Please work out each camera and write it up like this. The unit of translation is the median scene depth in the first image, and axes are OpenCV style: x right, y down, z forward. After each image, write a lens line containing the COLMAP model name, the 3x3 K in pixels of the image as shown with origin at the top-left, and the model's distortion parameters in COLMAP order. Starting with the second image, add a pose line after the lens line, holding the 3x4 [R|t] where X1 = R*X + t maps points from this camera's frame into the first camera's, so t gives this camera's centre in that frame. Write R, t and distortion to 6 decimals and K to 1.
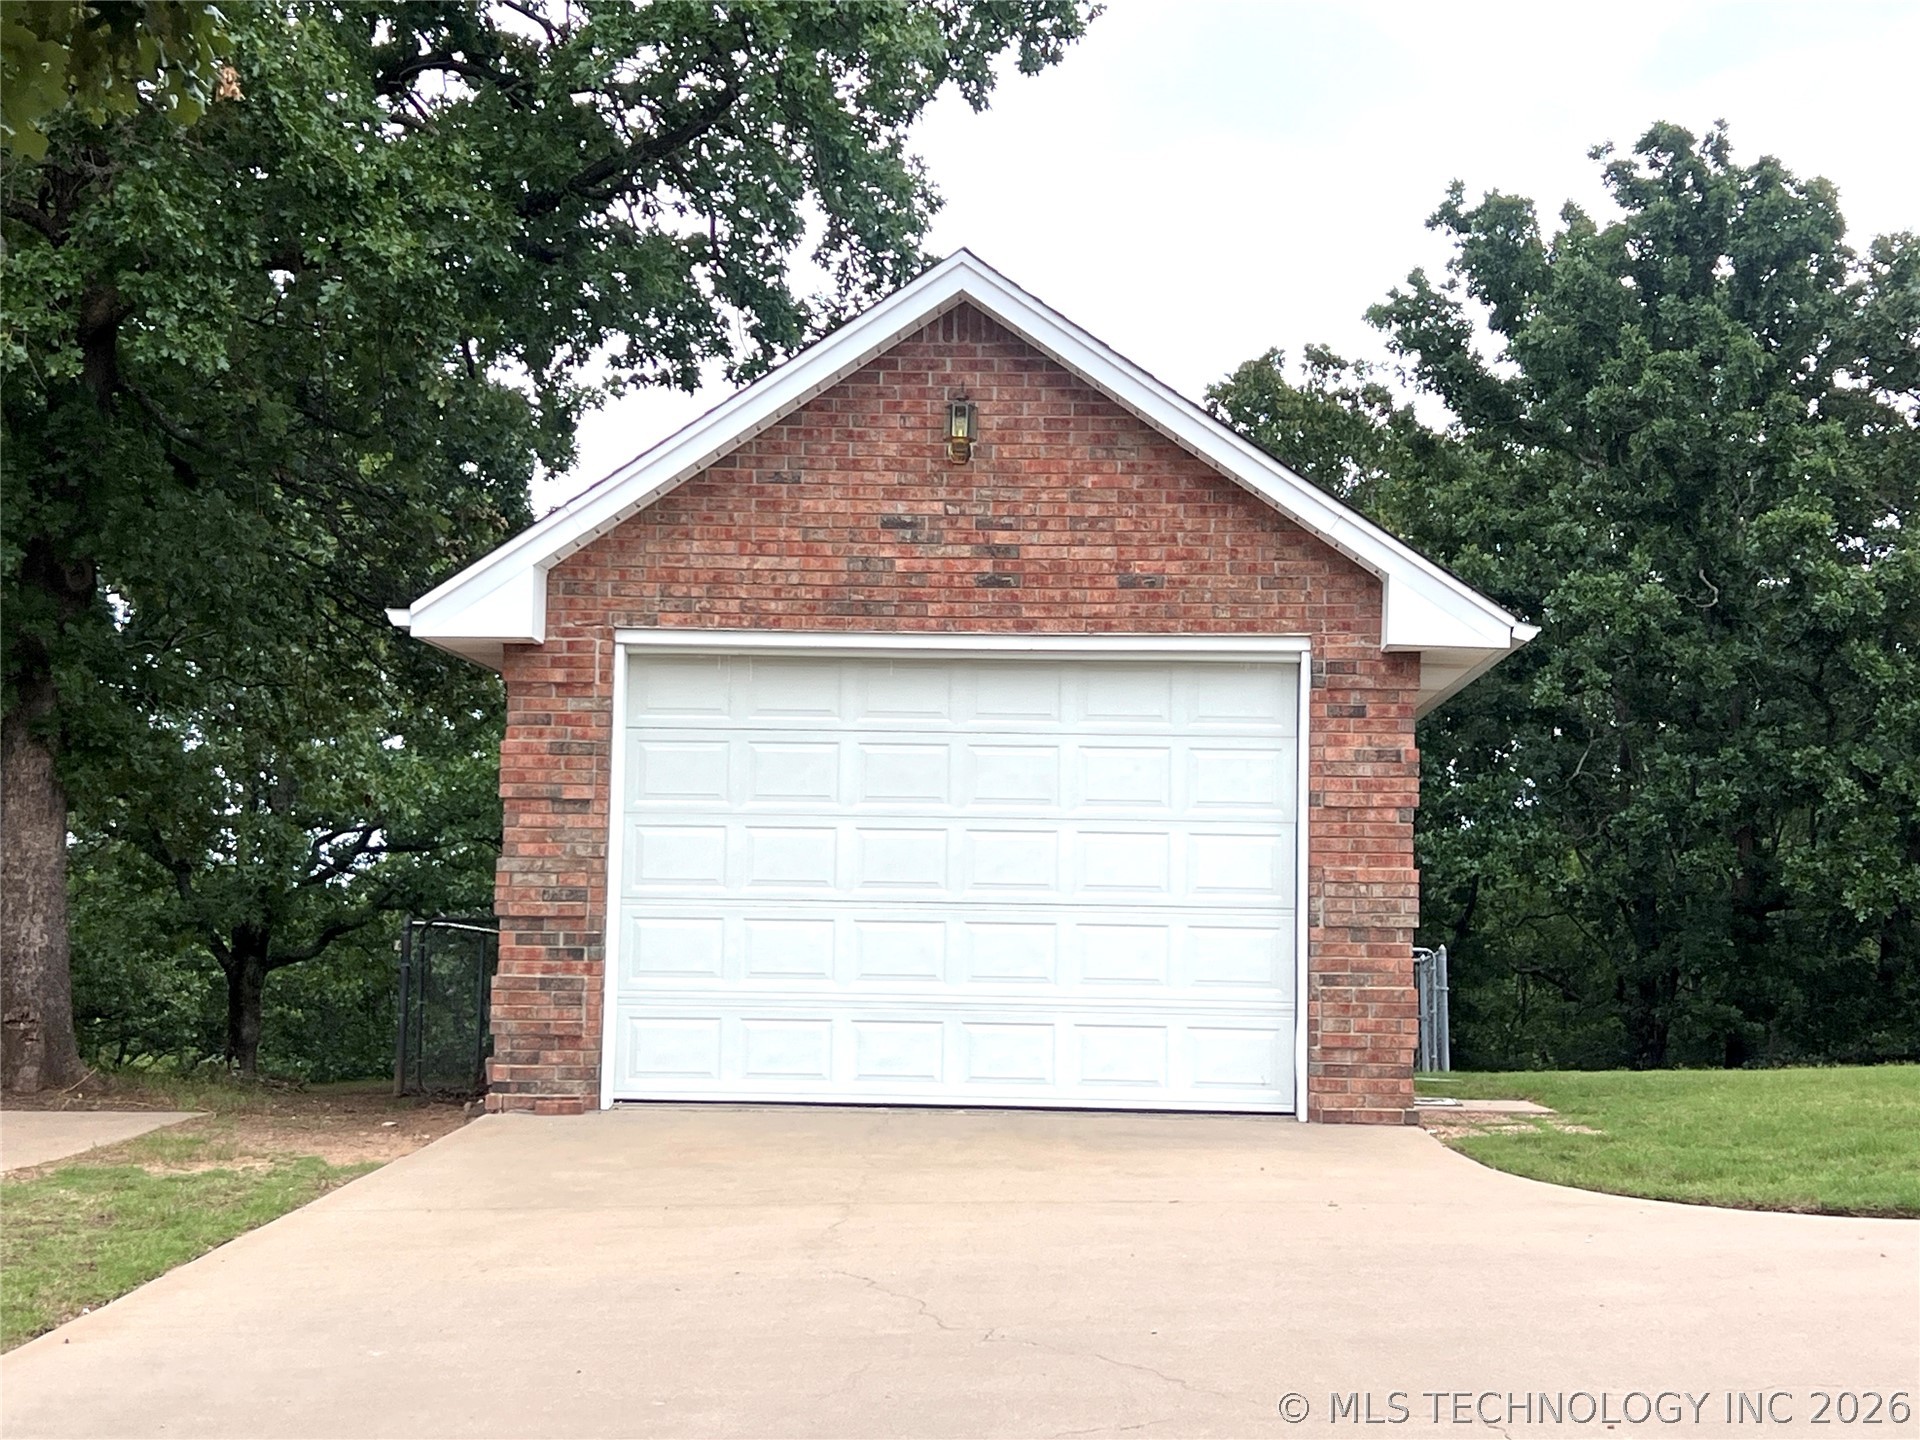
lens RADIAL K [[3007.3, 0, 963.0], [0, 3007.3, 735.0], [0, 0, 1]] dist [0.123120, 0.000000]
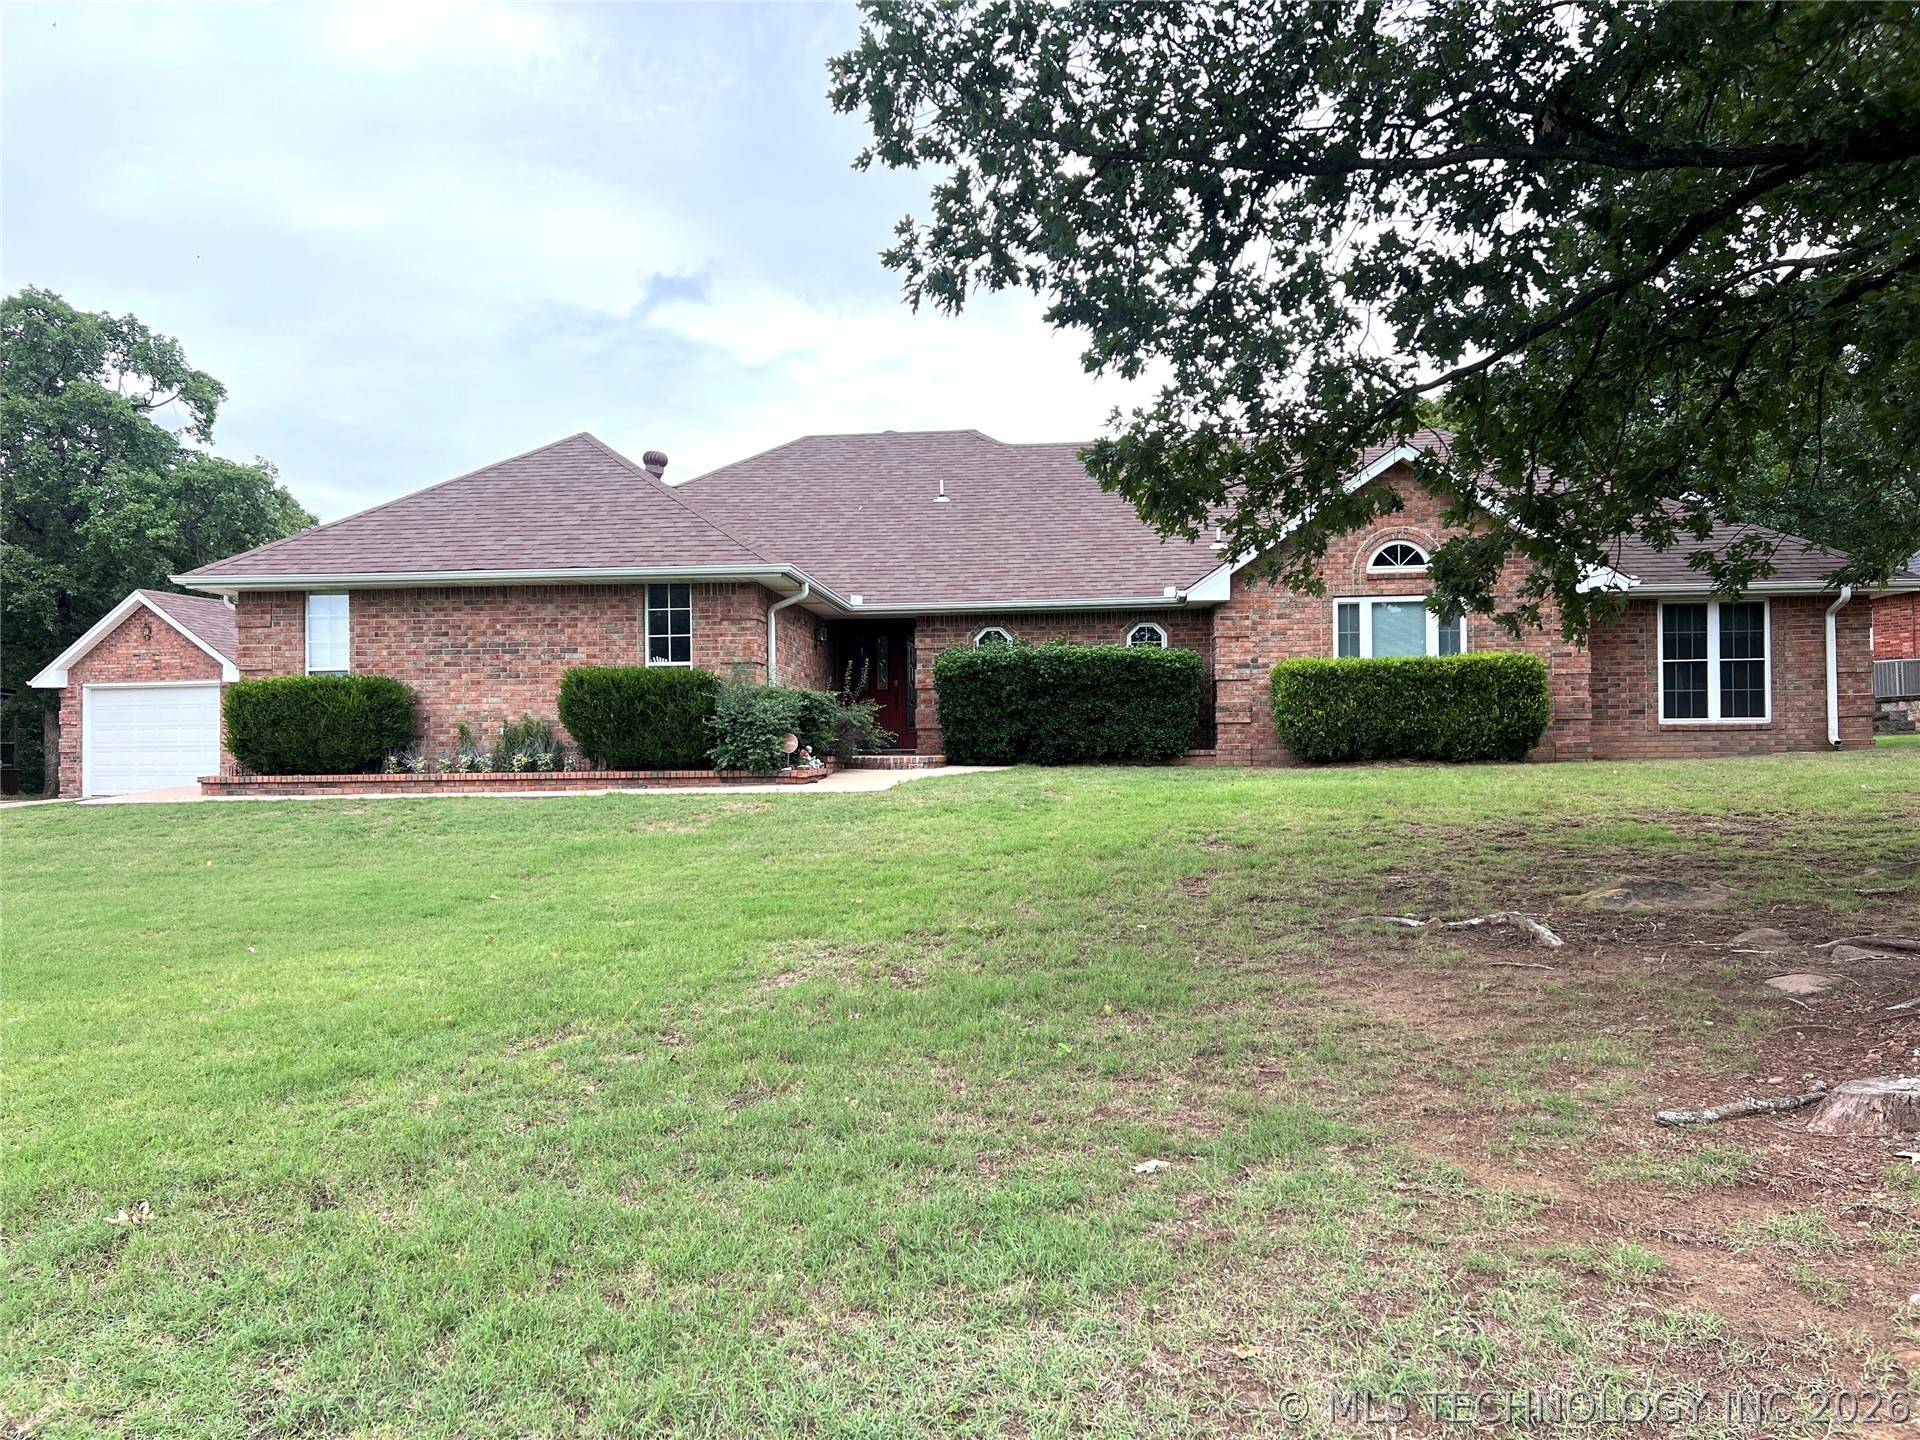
lens RADIAL K [[1445.9, 0, 949.7], [0, 1445.9, 730.1], [0, 0, 1]] dist [0.012043, -0.002260]
pose [[0.969182, -0.026958, -0.244864, 1.527848], [0.039807, 0.998069, 0.047677, -0.018118], [0.243106, -0.055955, 0.968384, -0.651923]]
